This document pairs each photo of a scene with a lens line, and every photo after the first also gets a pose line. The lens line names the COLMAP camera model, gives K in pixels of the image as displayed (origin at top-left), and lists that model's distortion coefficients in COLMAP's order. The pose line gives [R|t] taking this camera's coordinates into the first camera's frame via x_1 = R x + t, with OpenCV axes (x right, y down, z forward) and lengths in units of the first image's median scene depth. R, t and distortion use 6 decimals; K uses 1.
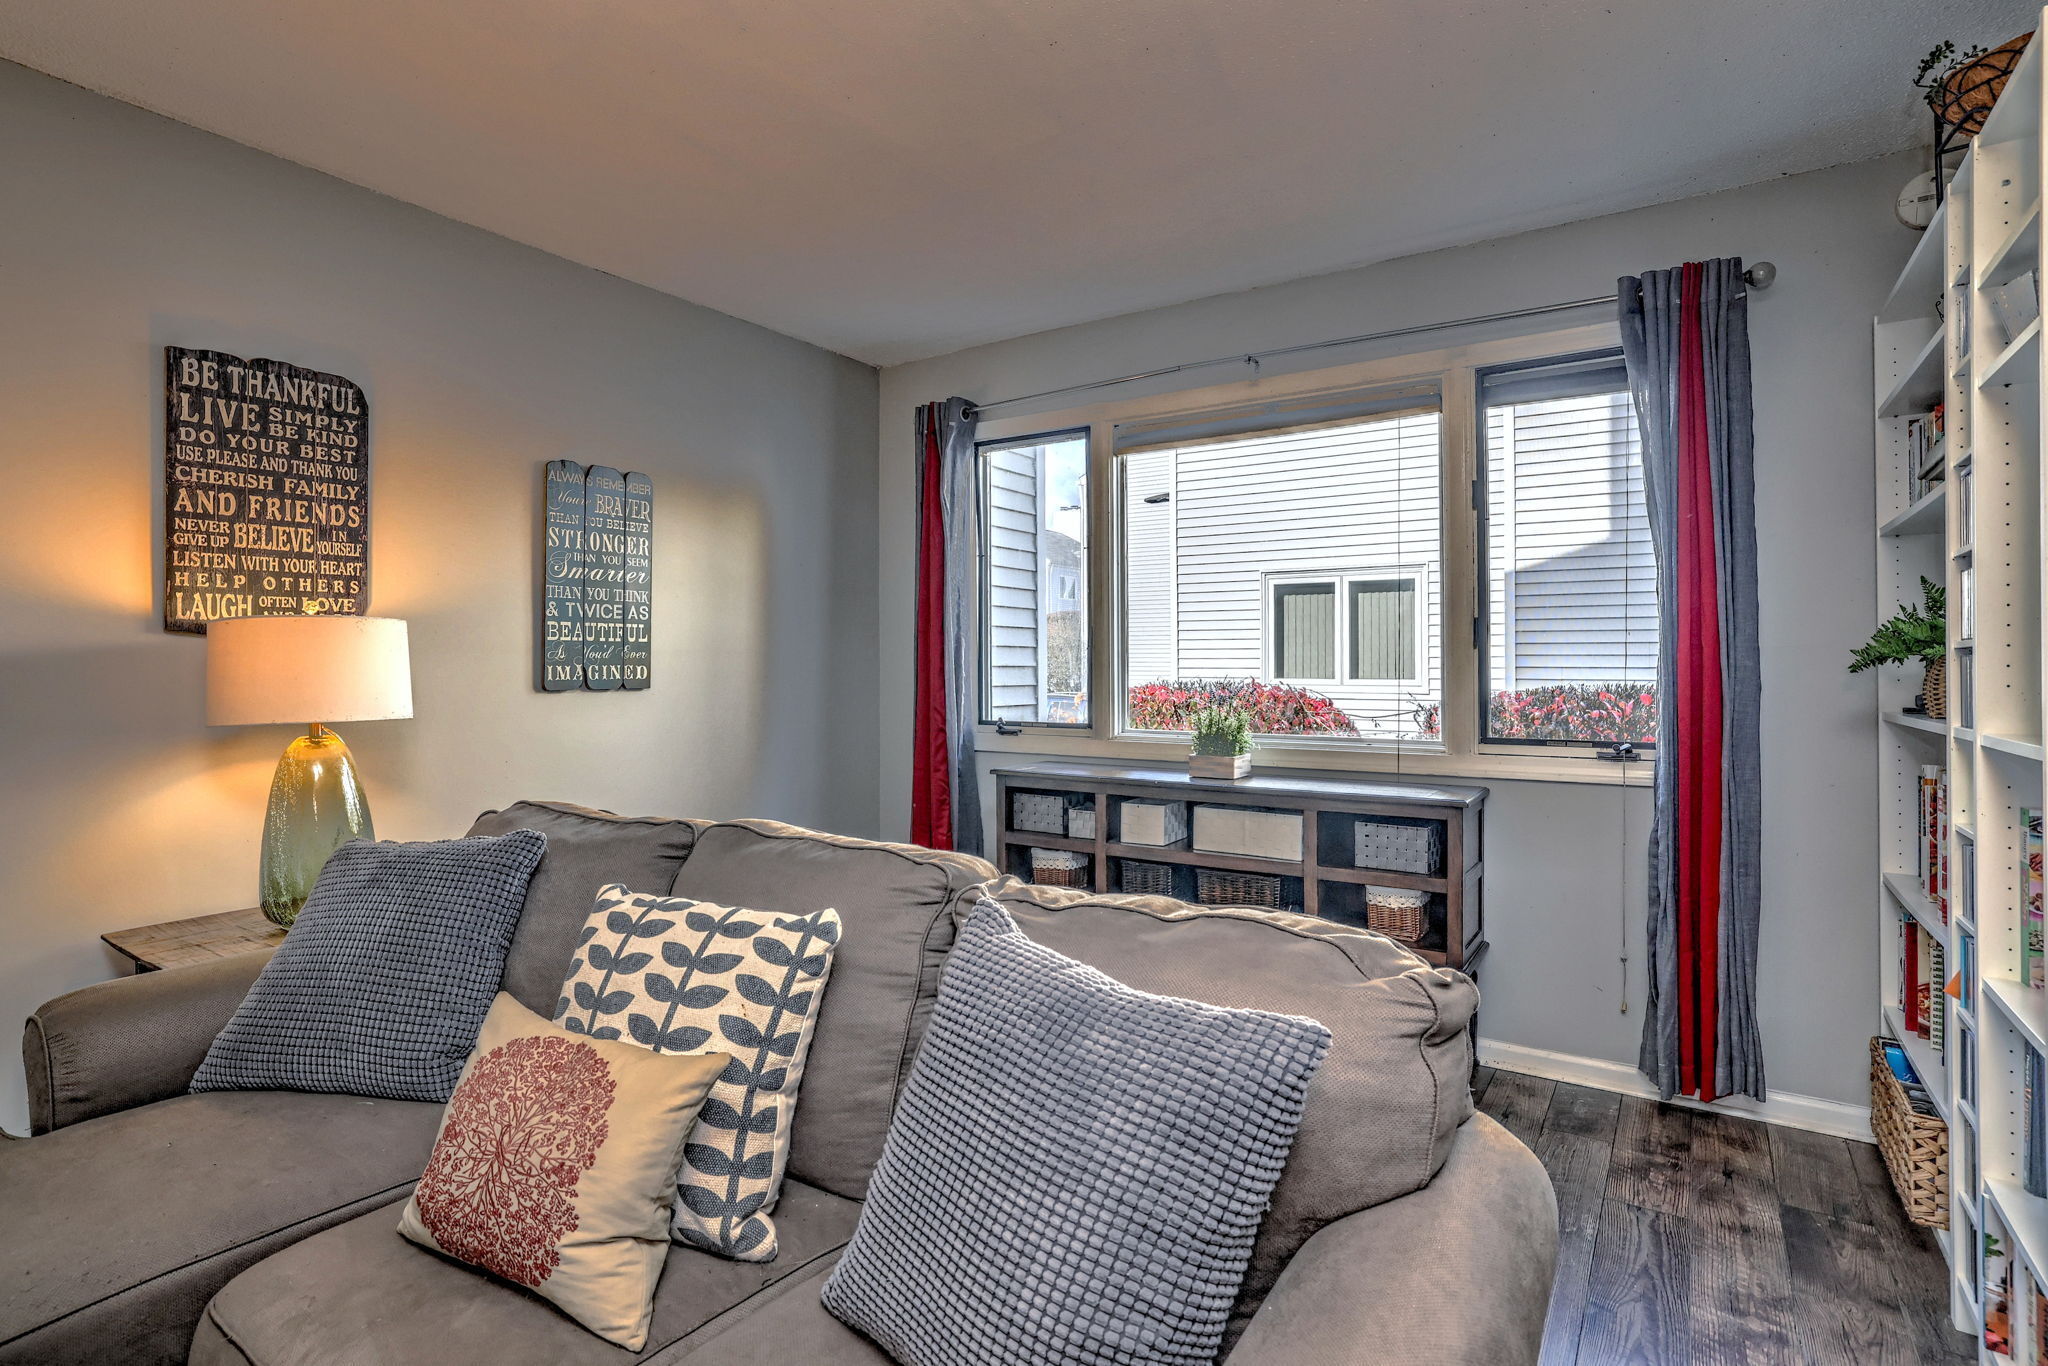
lens RADIAL K [[1017.0, 0, 1030.3], [0, 1017.0, 661.0], [0, 0, 1]] dist [-0.029251, 0.005175]
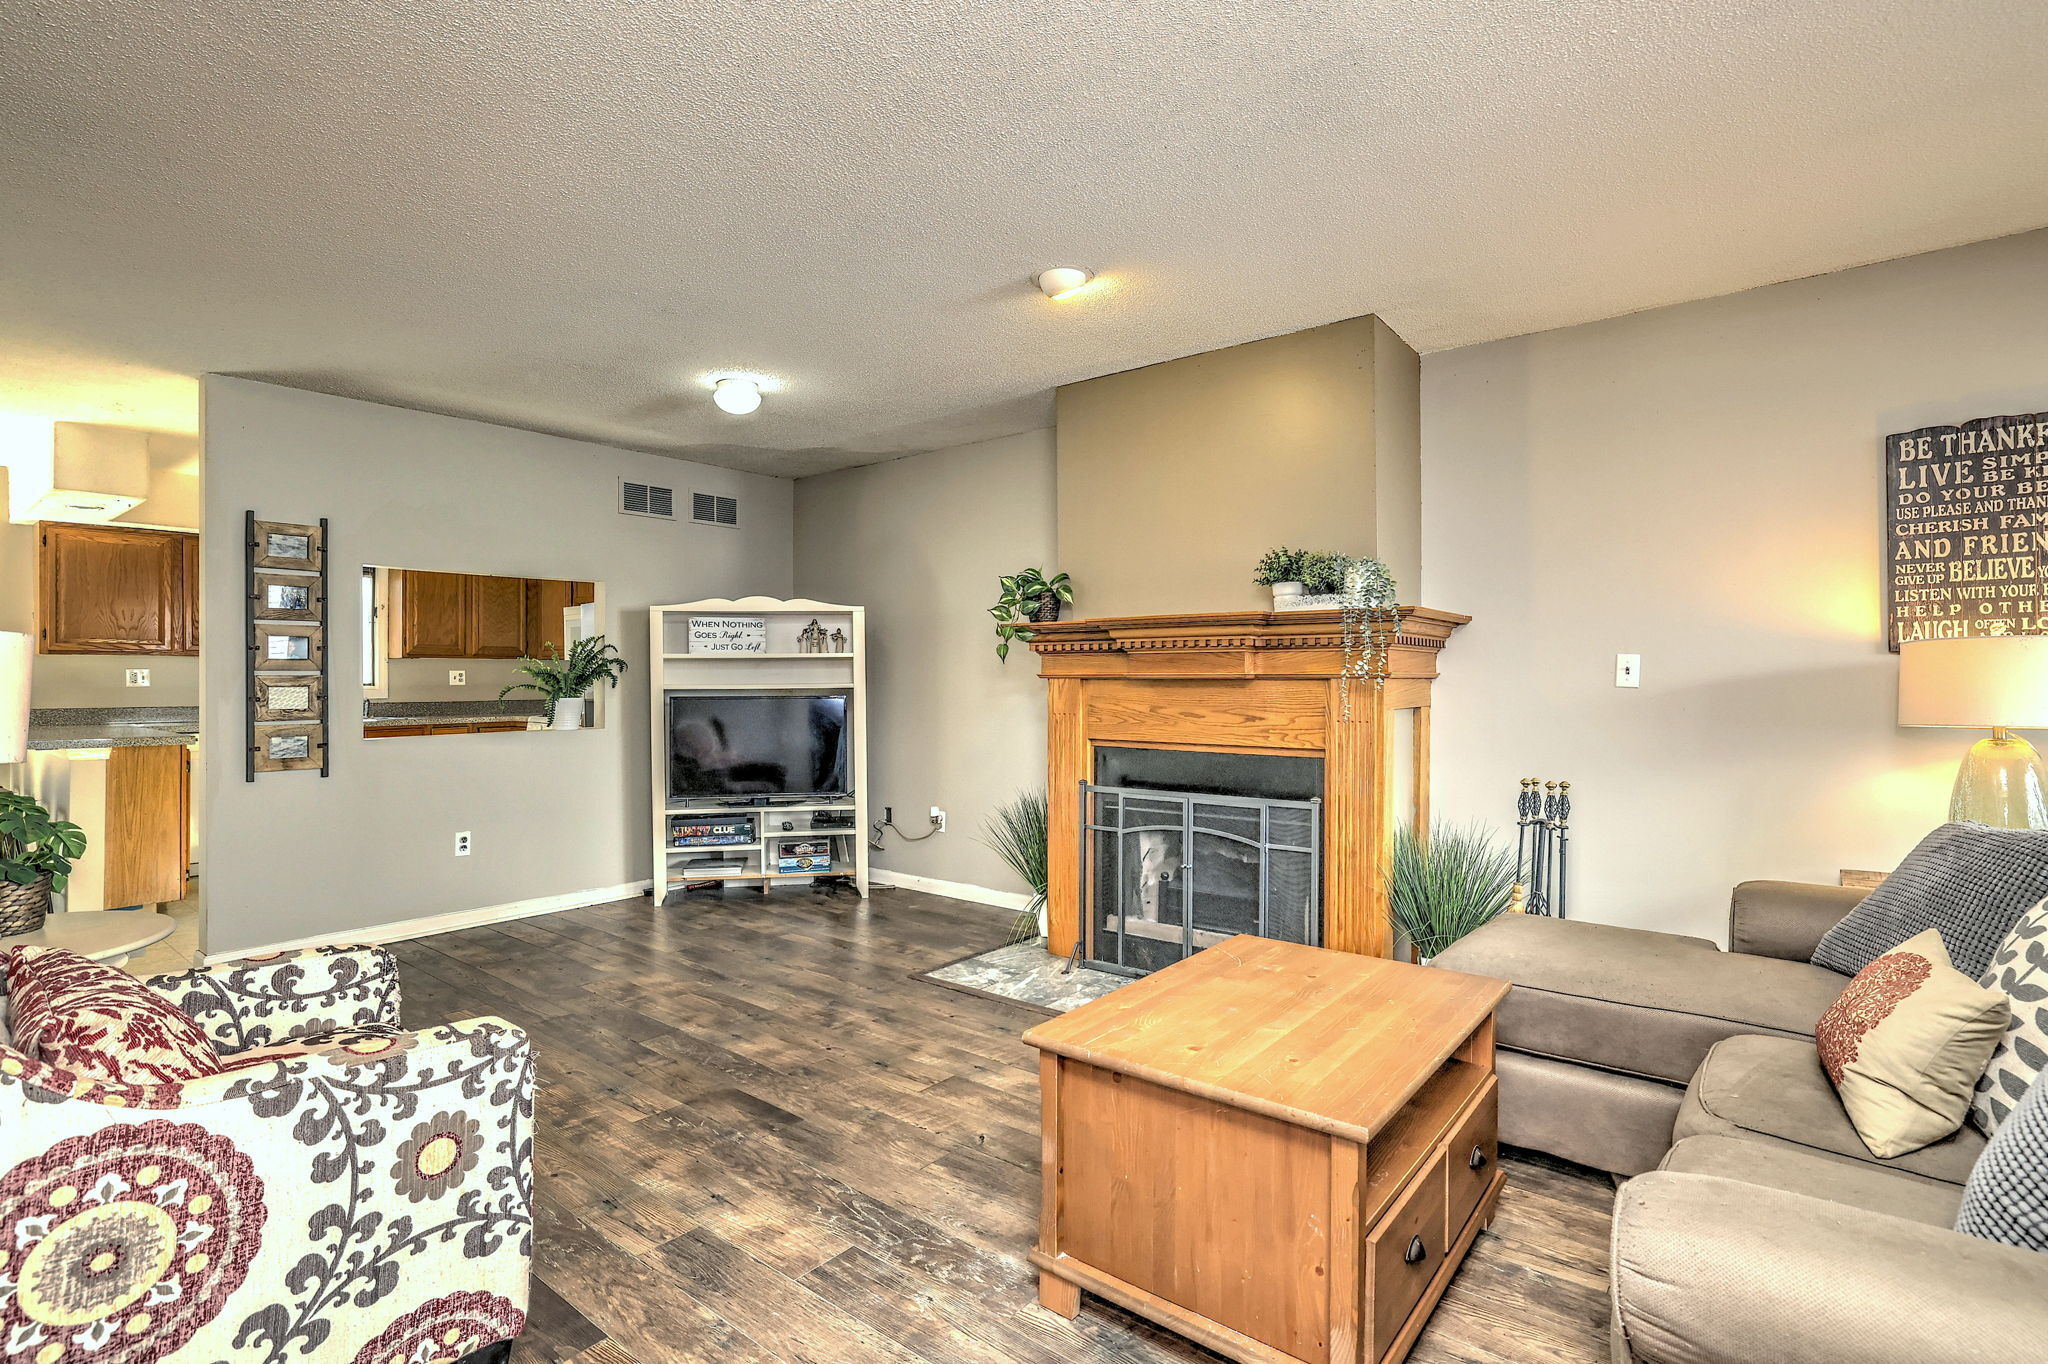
lens RADIAL K [[1017.0, 0, 1034.5], [0, 1017.0, 679.4], [0, 0, 1]] dist [-0.029251, 0.005175]
pose [[-0.048724, 0.003580, -0.998806, 0.470710], [0.004503, 0.999984, 0.003364, -0.003465], [0.998802, -0.004334, -0.048740, -0.059831]]
